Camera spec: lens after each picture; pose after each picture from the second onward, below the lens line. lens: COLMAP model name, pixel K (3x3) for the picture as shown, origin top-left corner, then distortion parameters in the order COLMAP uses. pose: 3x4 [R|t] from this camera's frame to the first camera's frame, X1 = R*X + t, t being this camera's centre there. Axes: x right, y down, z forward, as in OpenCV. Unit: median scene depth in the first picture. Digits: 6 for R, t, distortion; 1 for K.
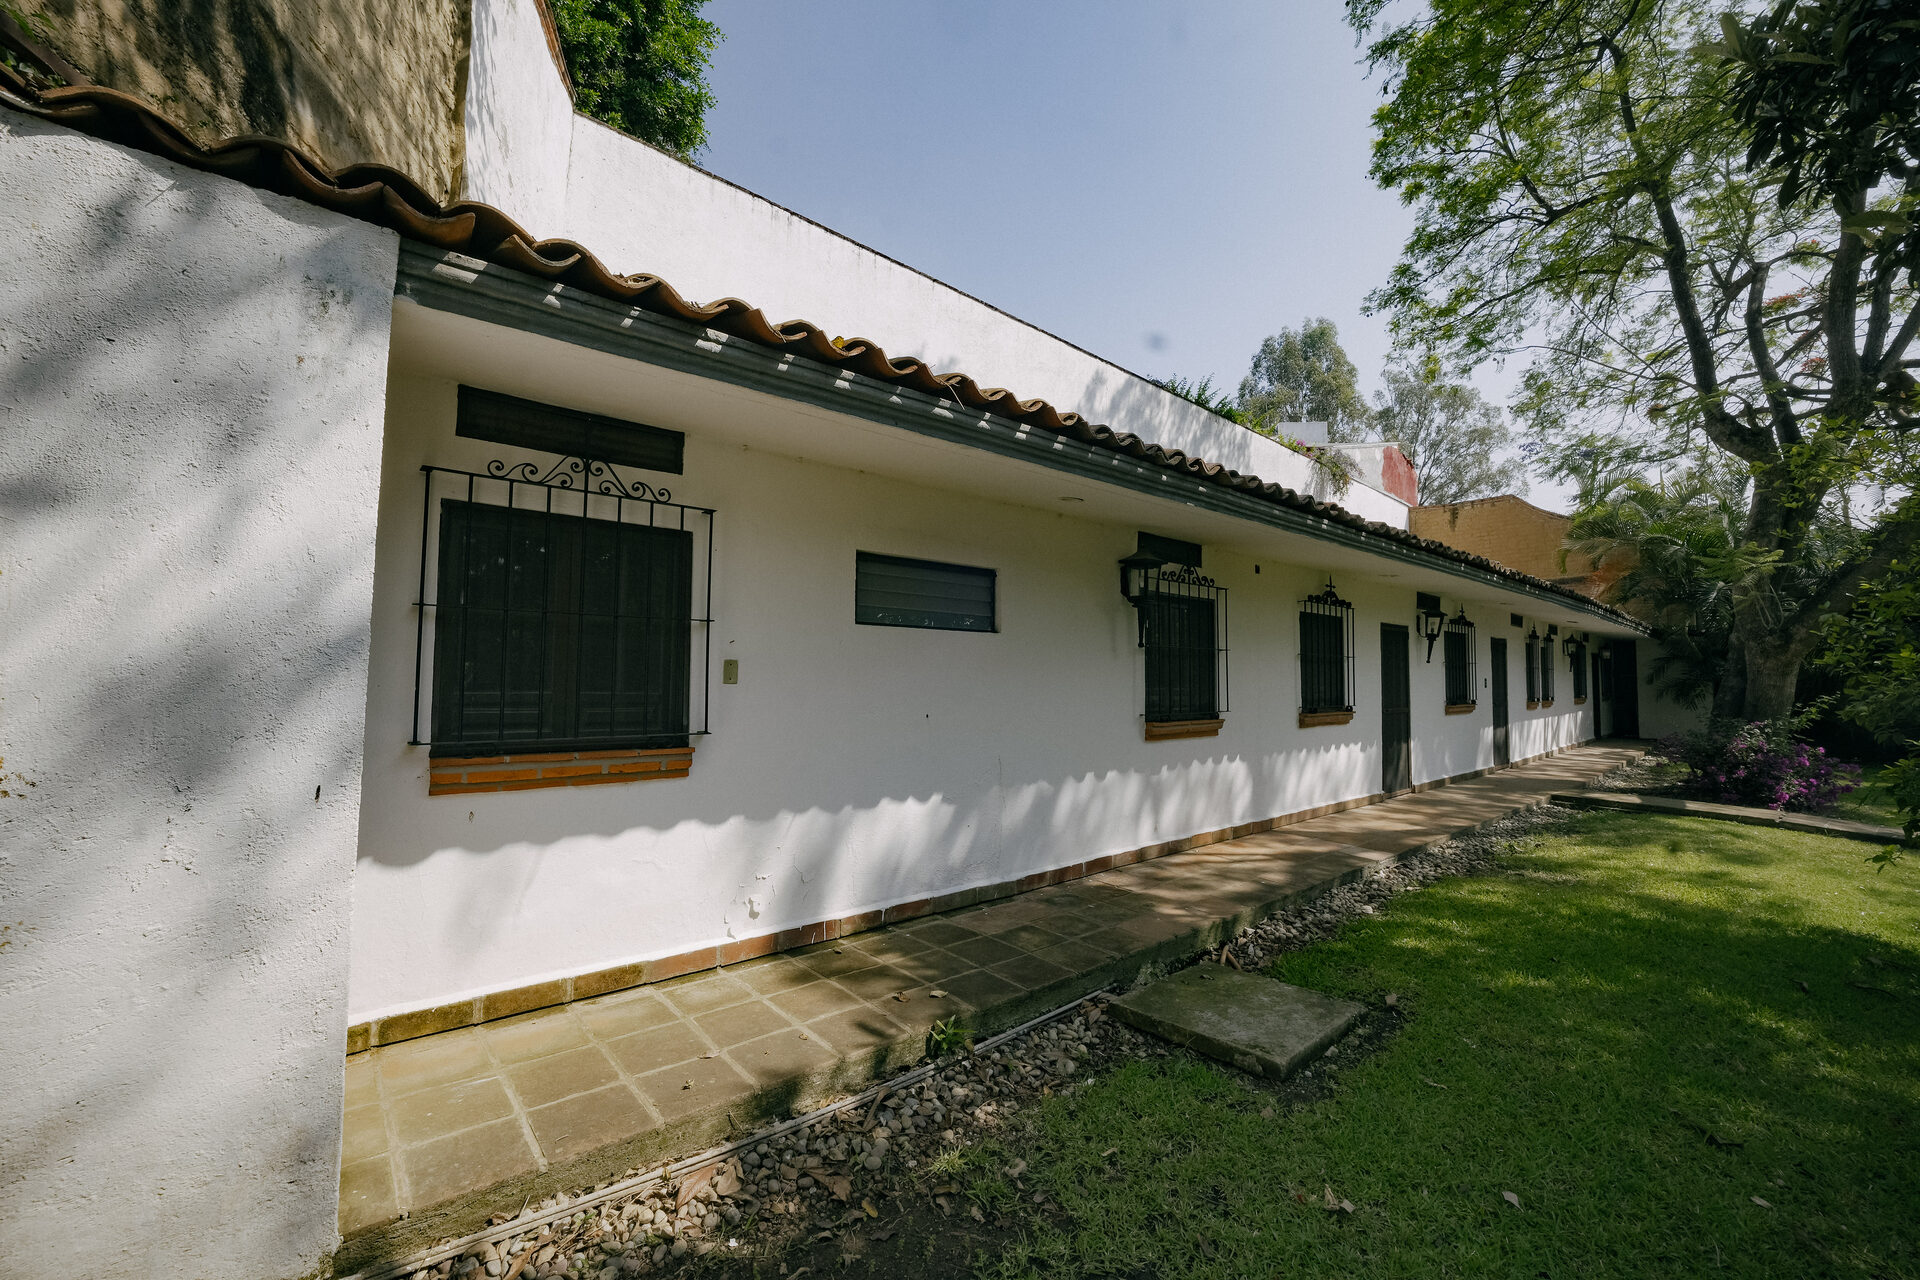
lens RADIAL K [[983.5, 0, 875.4], [0, 983.5, 631.3], [0, 0, 1]] dist [-0.021078, 0.008294]
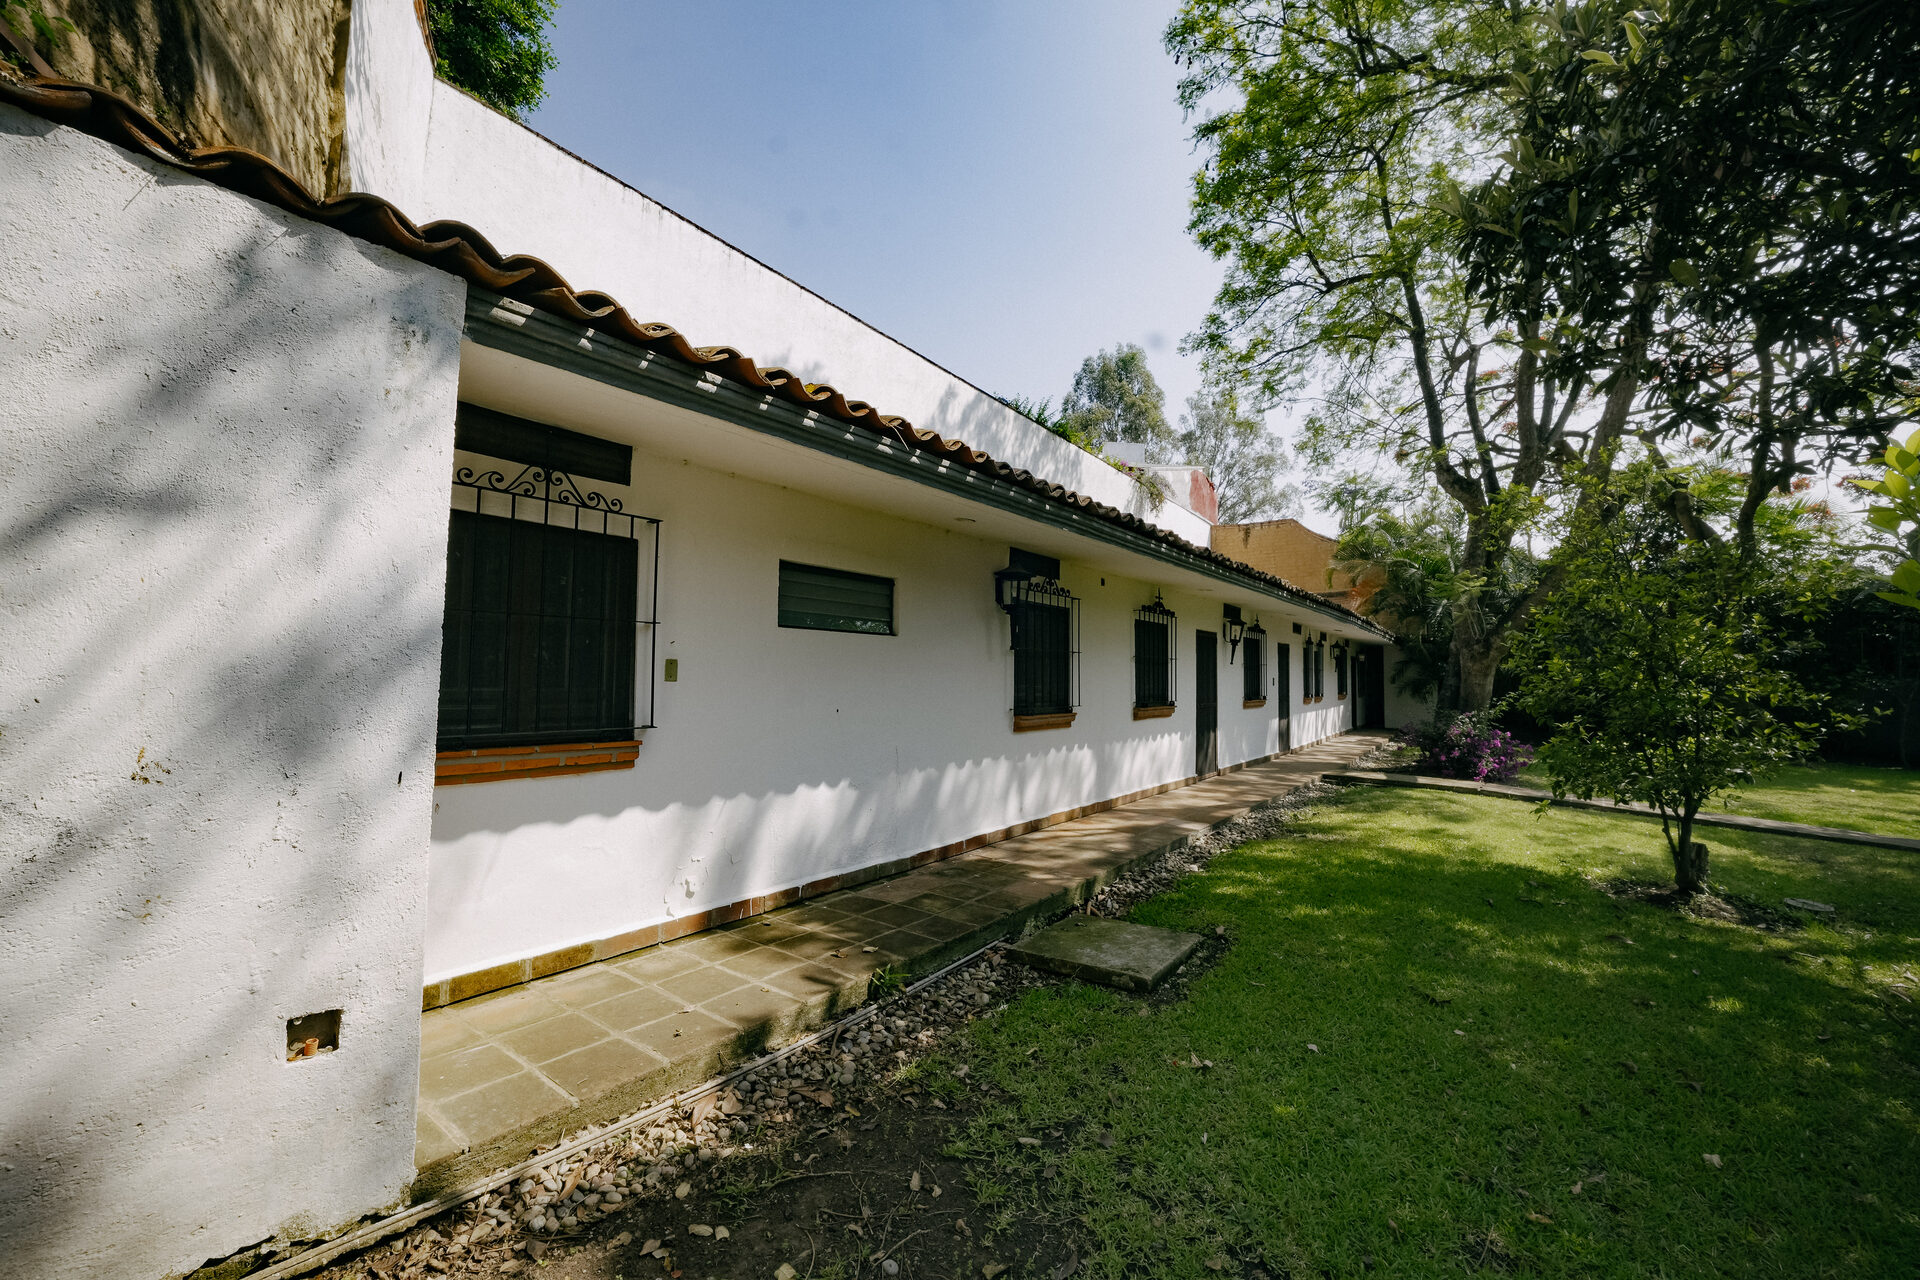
lens RADIAL K [[1019.3, 0, 965.3], [0, 1019.3, 630.4], [0, 0, 1]] dist [-0.003963, 0.001135]
pose [[0.961783, 0.014424, 0.273433, -0.130284], [-0.015242, 0.999883, 0.000870, -0.007548], [-0.273388, -0.005004, 0.961891, -0.149603]]
